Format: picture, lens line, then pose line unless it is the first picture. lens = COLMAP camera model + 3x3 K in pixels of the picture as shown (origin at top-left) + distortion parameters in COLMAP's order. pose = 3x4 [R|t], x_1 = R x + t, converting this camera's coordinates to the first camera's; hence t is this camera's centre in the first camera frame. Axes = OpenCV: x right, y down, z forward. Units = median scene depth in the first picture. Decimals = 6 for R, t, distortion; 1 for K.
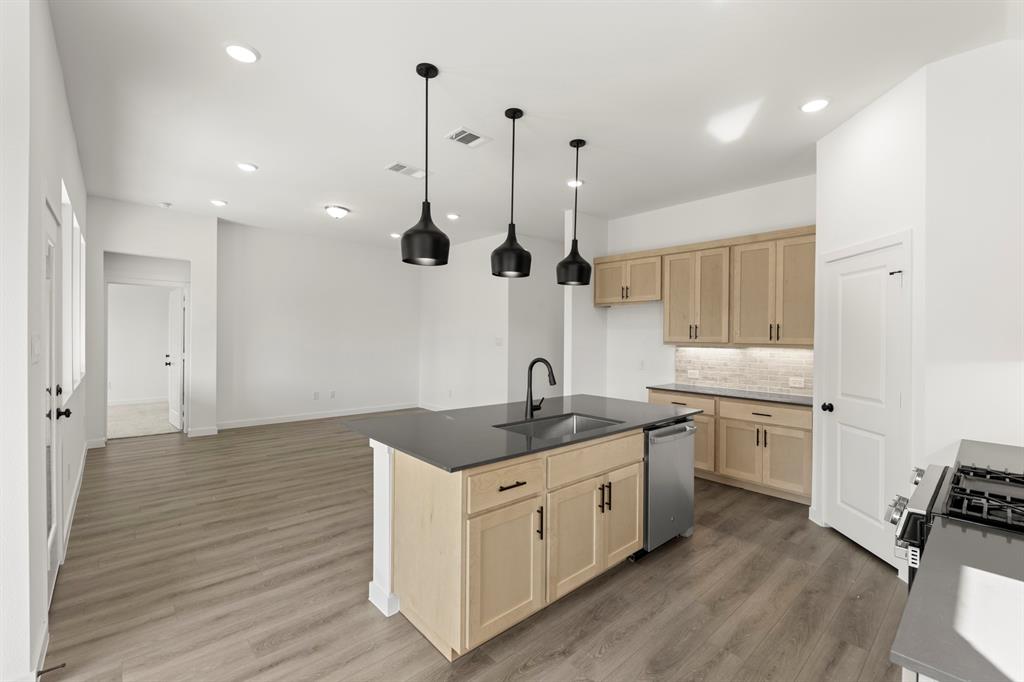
lens RADIAL K [[448.3, 0, 505.6], [0, 448.3, 335.9], [0, 0, 1]] dist [-0.001248, -0.002837]
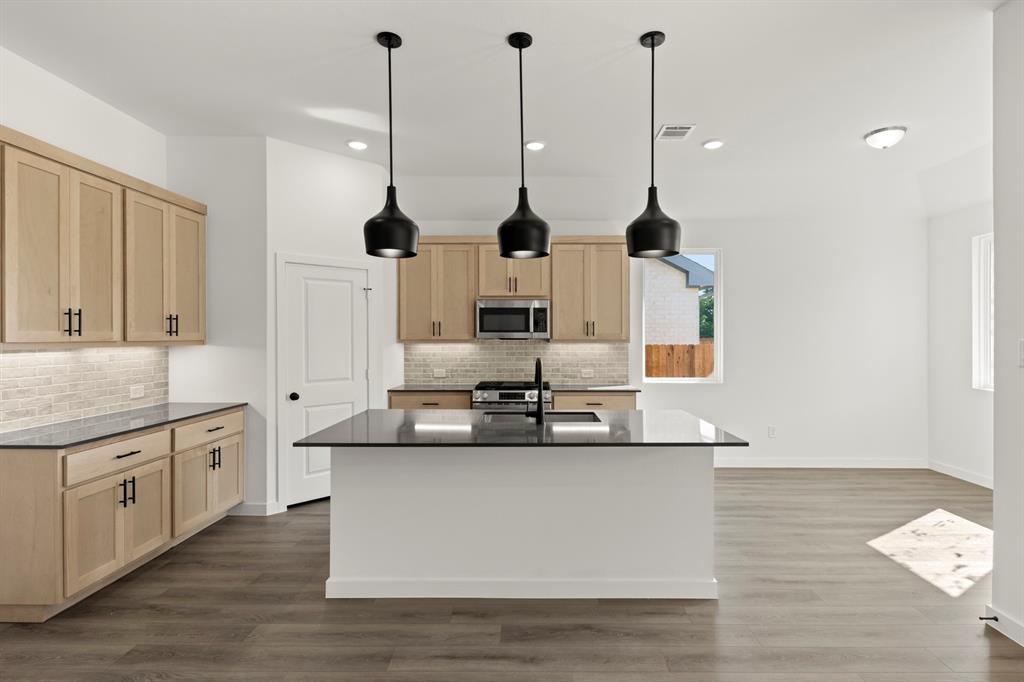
lens RADIAL K [[501.2, 0, 533.5], [0, 501.2, 336.6], [0, 0, 1]] dist [0.012291, -0.006613]
pose [[-0.748941, -0.018605, 0.662375, -0.513689], [-0.011470, 0.999820, 0.015114, -0.011188], [-0.662537, 0.003722, -0.749020, 1.483033]]
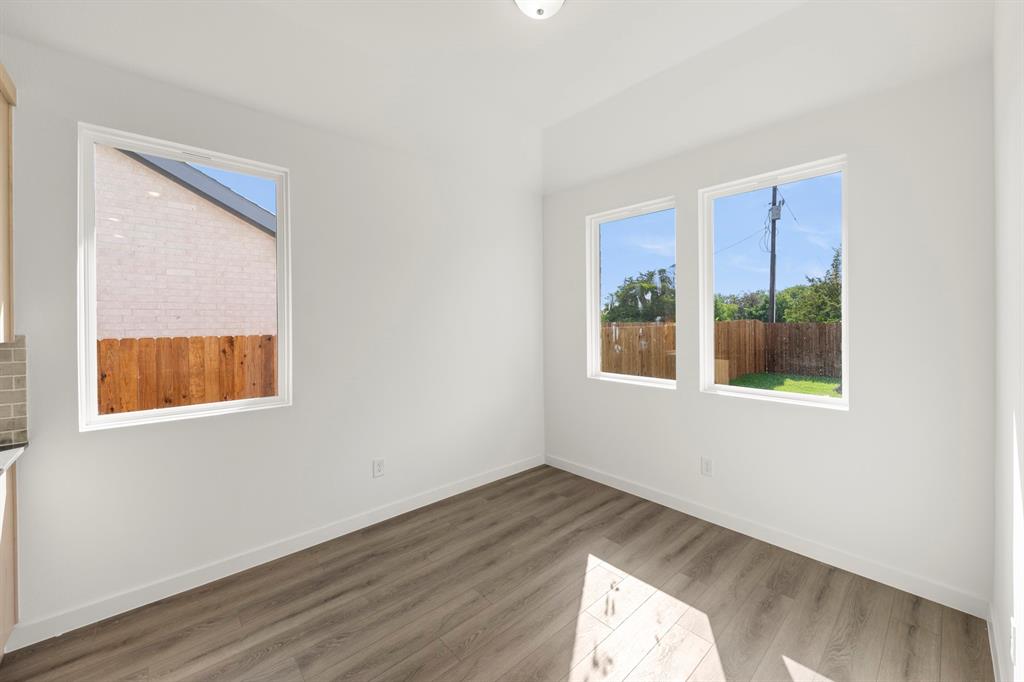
lens RADIAL K [[404.6, 0, 539.1], [0, 404.6, 314.9], [0, 0, 1]] dist [0.009444, -0.002999]
pose [[-0.998561, -0.015615, -0.051296, -0.315378], [-0.014983, 0.999807, -0.012681, -0.006500], [0.051484, -0.011894, -0.998603, 0.648245]]
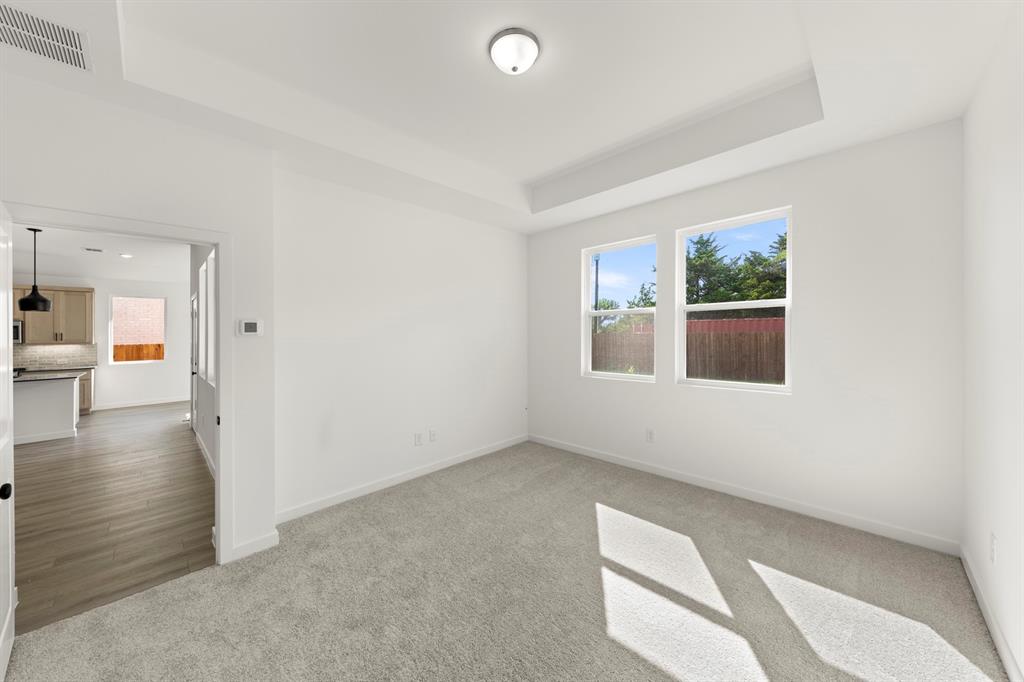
lens RADIAL K [[362.6, 0, 517.3], [0, 362.6, 321.0], [0, 0, 1]] dist [-0.002329, -0.001680]
pose [[-0.997243, -0.004317, -0.074076, -1.987128], [-0.002034, 0.999522, -0.030864, -0.044486], [0.074174, -0.030628, -0.996775, 2.387616]]
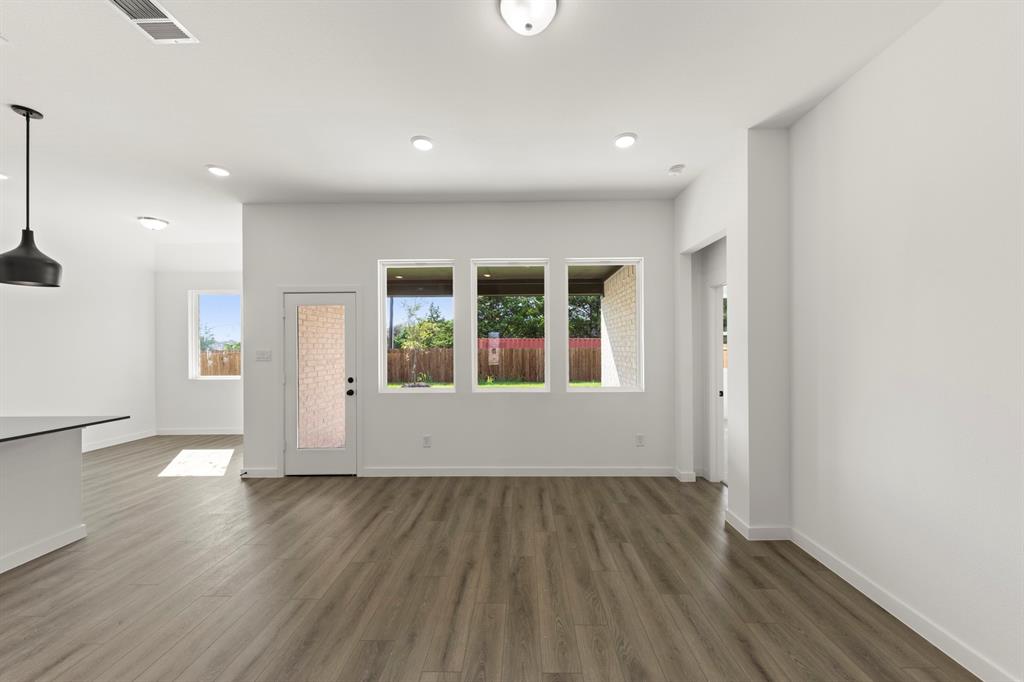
lens RADIAL K [[362.6, 0, 524.8], [0, 362.6, 347.7], [0, 0, 1]] dist [-0.002329, -0.001680]
pose [[-0.657816, -0.009394, -0.753120, -0.250347], [-0.007587, 0.999954, -0.005846, -0.010262], [0.753141, 0.001868, -0.657857, 1.955556]]
